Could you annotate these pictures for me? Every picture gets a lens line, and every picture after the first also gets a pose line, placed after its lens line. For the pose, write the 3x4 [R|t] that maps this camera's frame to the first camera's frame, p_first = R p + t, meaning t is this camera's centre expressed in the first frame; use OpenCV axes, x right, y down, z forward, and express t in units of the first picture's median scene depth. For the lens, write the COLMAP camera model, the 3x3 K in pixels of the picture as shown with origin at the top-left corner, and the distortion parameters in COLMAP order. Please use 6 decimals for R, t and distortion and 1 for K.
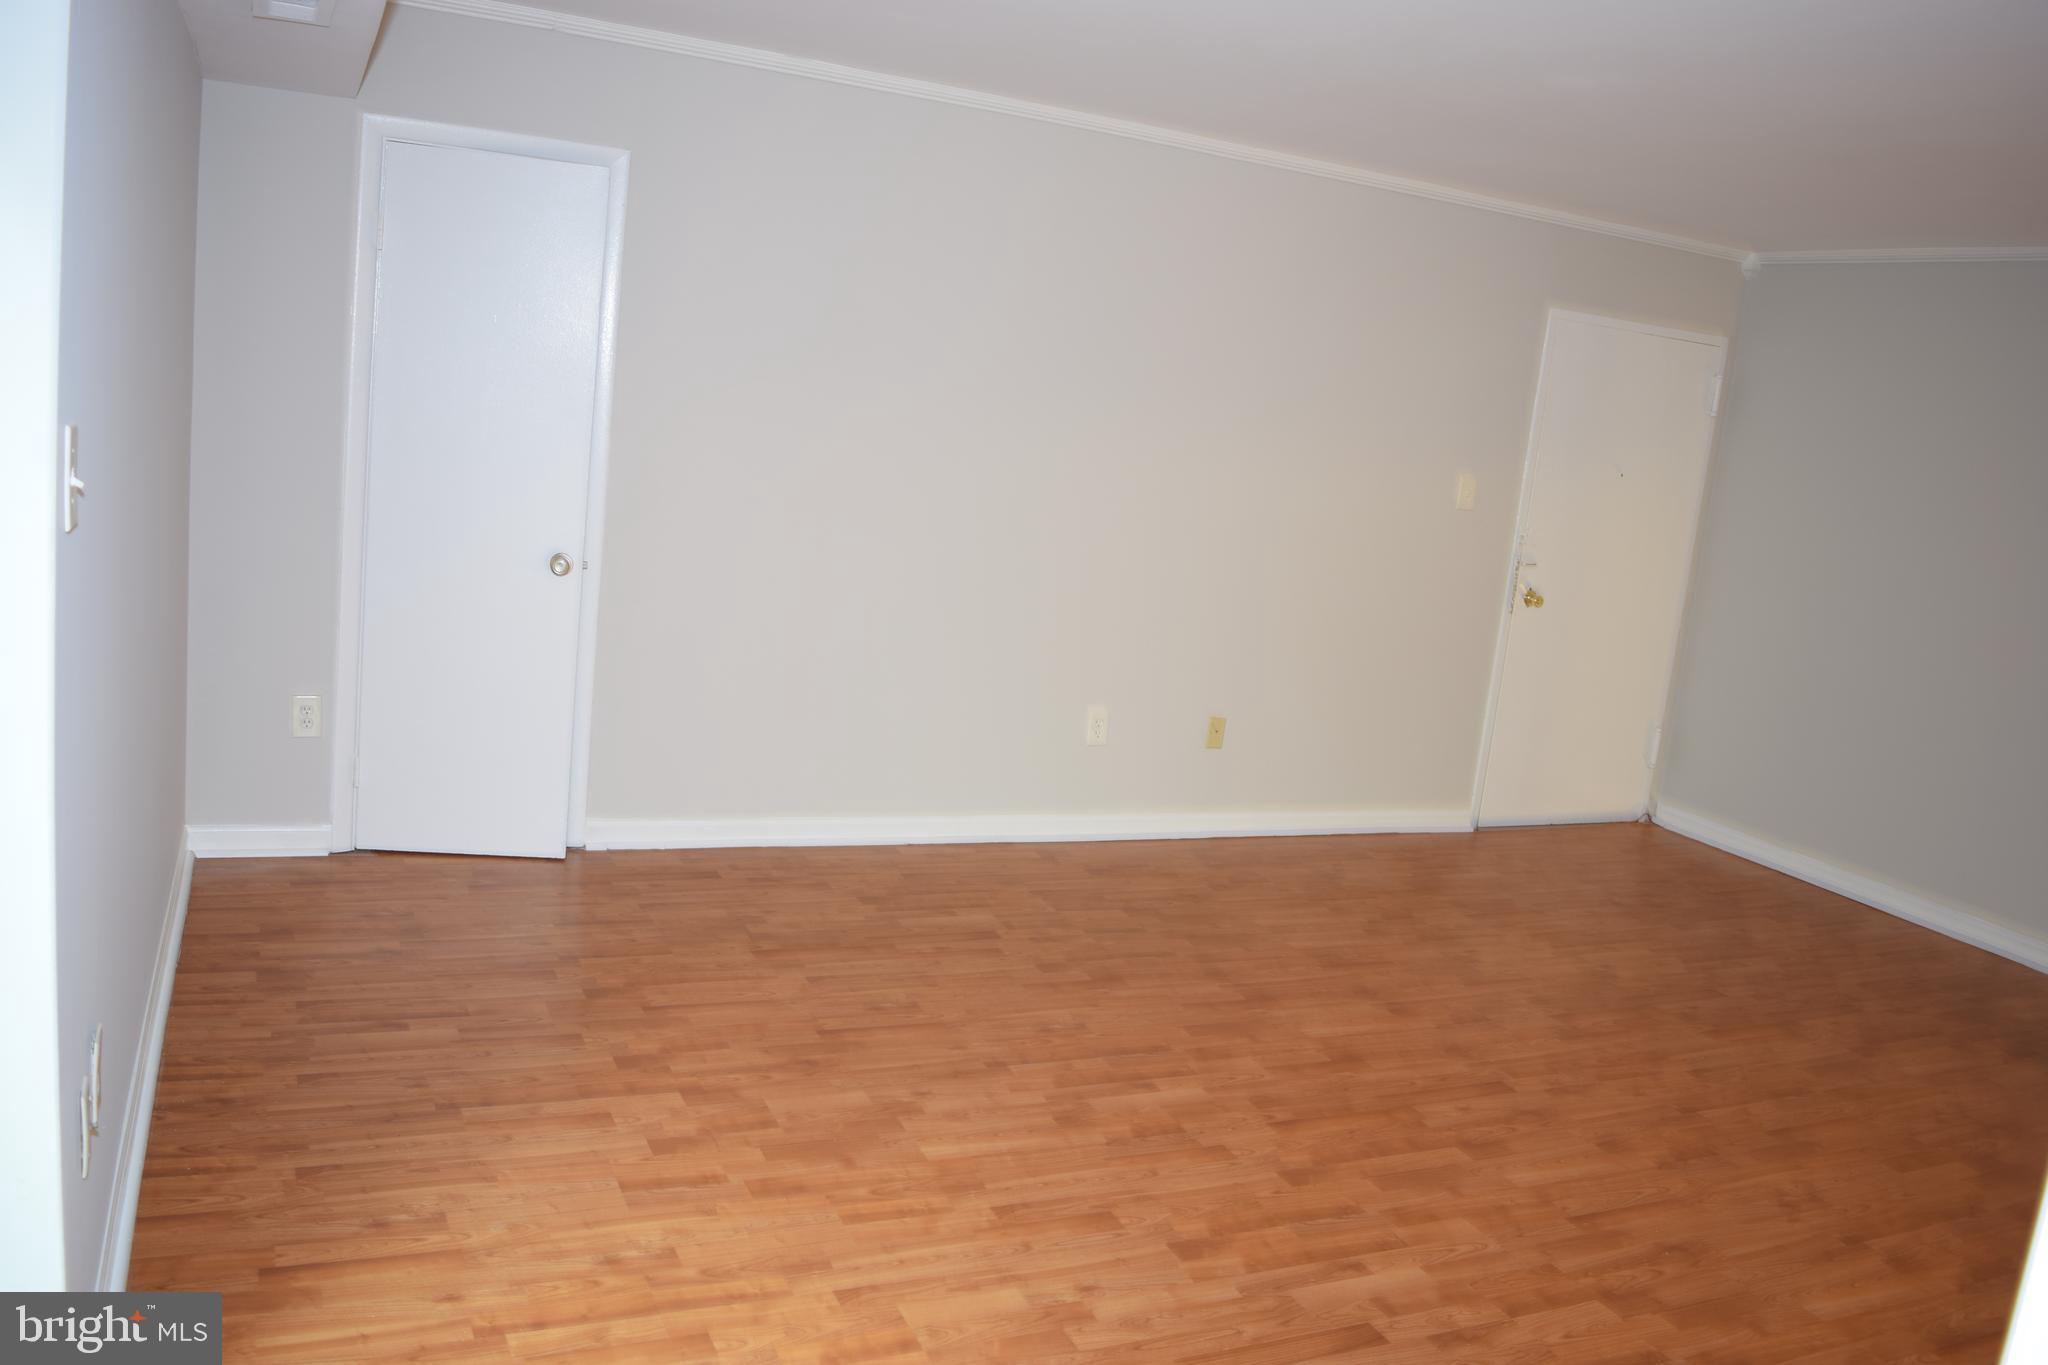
lens RADIAL K [[1611.7, 0, 1021.3], [0, 1611.7, 676.1], [0, 0, 1]] dist [-0.096862, 0.024104]
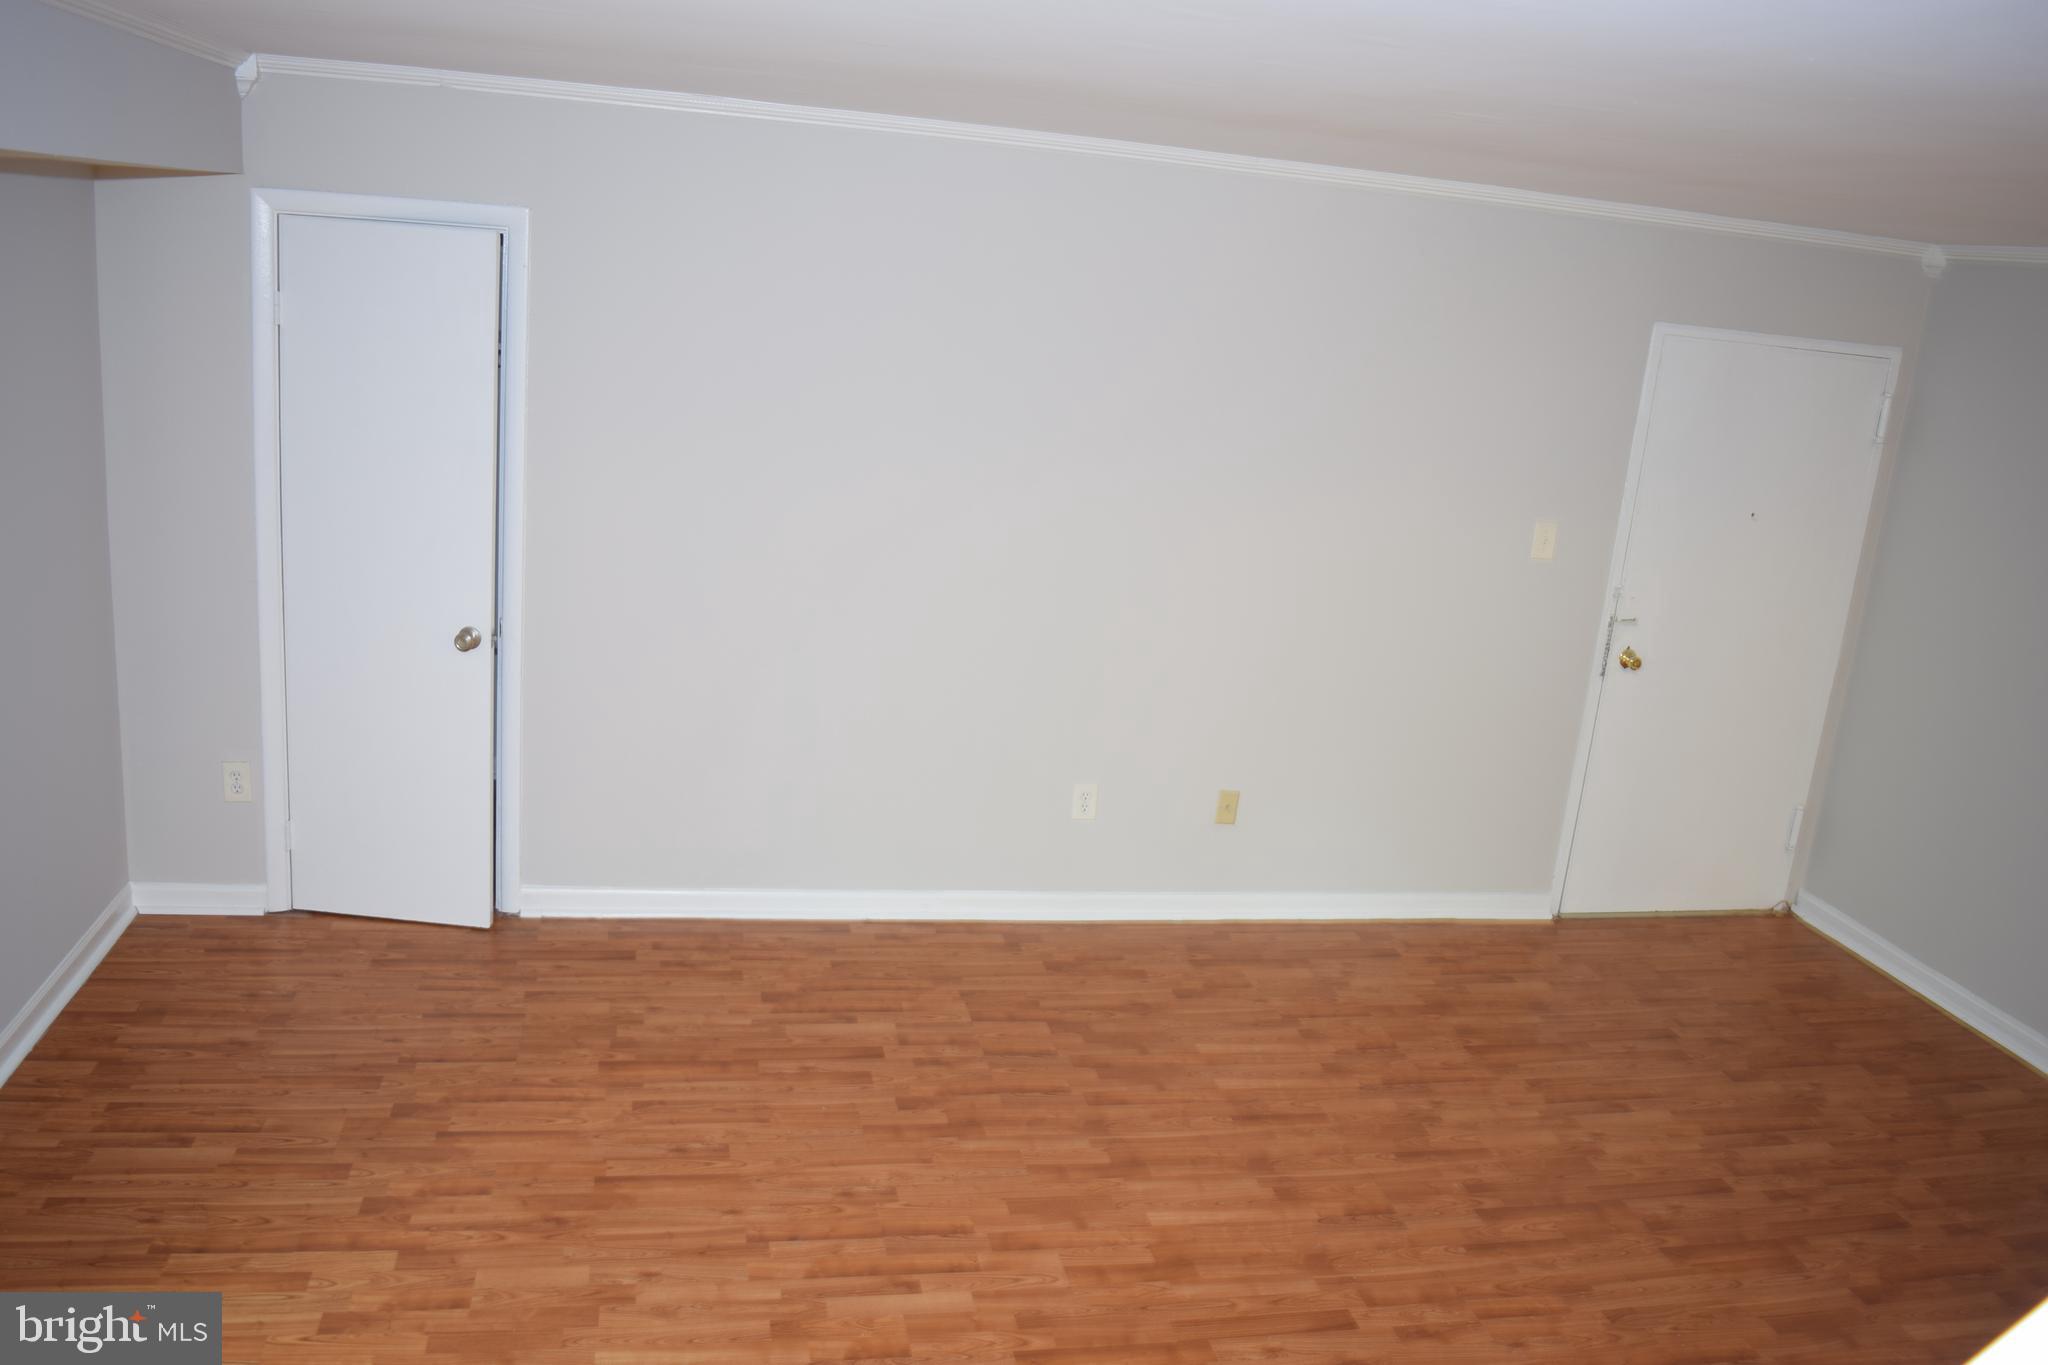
lens RADIAL K [[1611.7, 0, 1021.3], [0, 1611.7, 676.1], [0, 0, 1]] dist [-0.096862, 0.024104]
pose [[0.973339, 0.039271, -0.225986, 0.272240], [-0.025431, 0.997637, 0.063830, -0.122344], [0.227958, -0.056381, 0.972037, 0.129349]]
